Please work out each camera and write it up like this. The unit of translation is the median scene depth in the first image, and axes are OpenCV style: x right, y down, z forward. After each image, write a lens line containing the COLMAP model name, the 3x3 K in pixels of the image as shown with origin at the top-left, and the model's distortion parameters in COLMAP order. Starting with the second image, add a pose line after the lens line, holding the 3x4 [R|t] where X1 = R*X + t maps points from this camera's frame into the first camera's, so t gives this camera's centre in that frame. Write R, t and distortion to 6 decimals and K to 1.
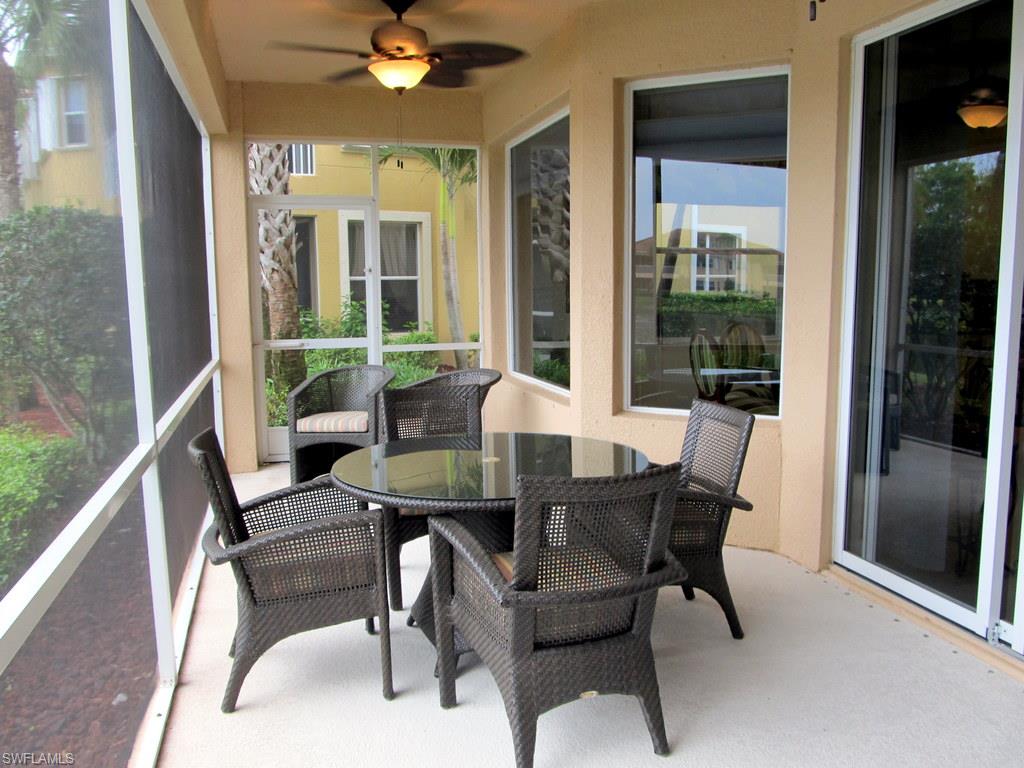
lens RADIAL K [[859.8, 0, 512.0], [0, 859.8, 384.0], [0, 0, 1]] dist [-0.045087, 0.010558]
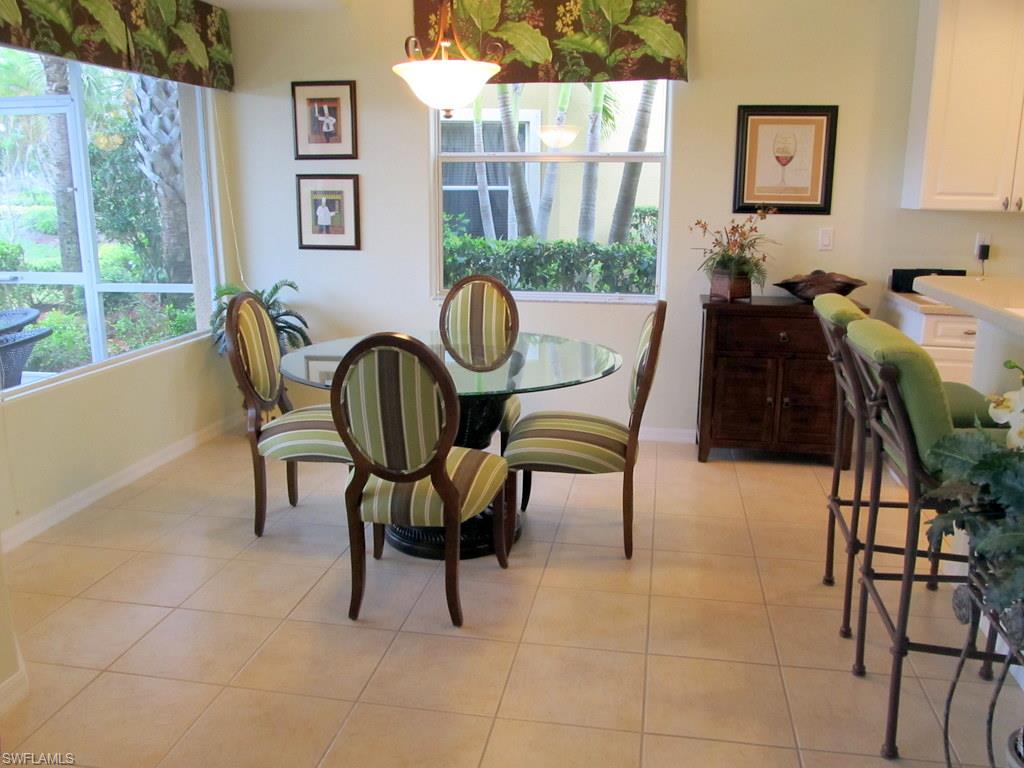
lens RADIAL K [[859.8, 0, 512.0], [0, 859.8, 384.0], [0, 0, 1]] dist [-0.045087, 0.010558]
pose [[0.905263, 0.103903, -0.411951, 0.419036], [-0.057342, 0.990642, 0.123853, -0.055511], [0.420965, -0.088497, 0.902750, 0.327161]]
